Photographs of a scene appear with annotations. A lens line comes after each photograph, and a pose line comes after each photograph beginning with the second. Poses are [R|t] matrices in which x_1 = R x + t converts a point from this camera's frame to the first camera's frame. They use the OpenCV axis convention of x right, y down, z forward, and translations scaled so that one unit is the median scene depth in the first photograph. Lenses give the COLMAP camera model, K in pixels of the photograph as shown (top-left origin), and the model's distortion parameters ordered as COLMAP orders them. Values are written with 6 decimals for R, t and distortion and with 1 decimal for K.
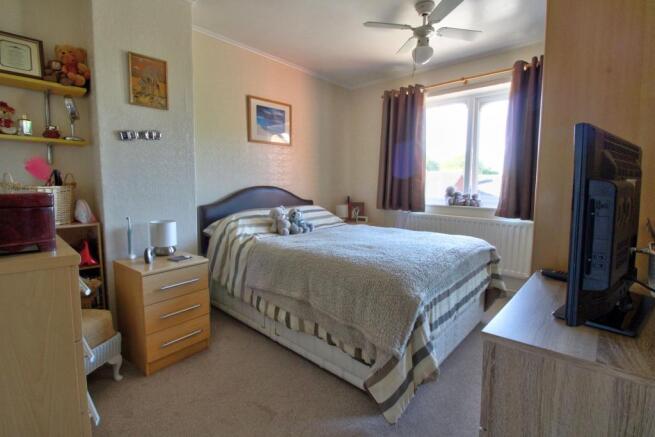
lens RADIAL K [[303.3, 0, 326.0], [0, 303.3, 216.1], [0, 0, 1]] dist [-0.022339, 0.000011]
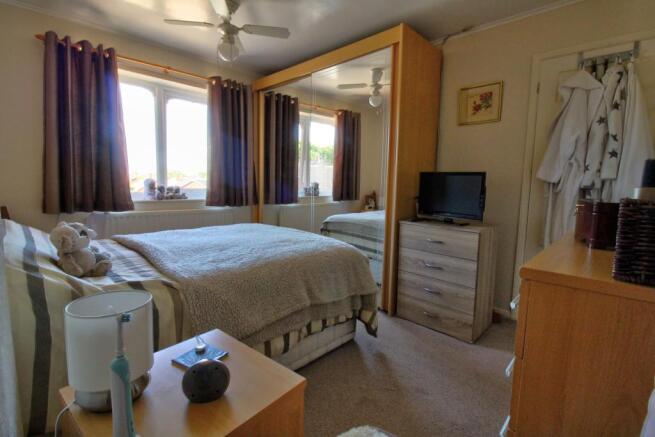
lens RADIAL K [[303.3, 0, 326.0], [0, 303.3, 216.1], [0, 0, 1]] dist [-0.022339, 0.000011]
pose [[0.043332, -0.116553, 0.992239, -0.516627], [0.079417, 0.990431, 0.112873, -0.052322], [-0.995899, 0.073910, 0.052174, 0.465099]]
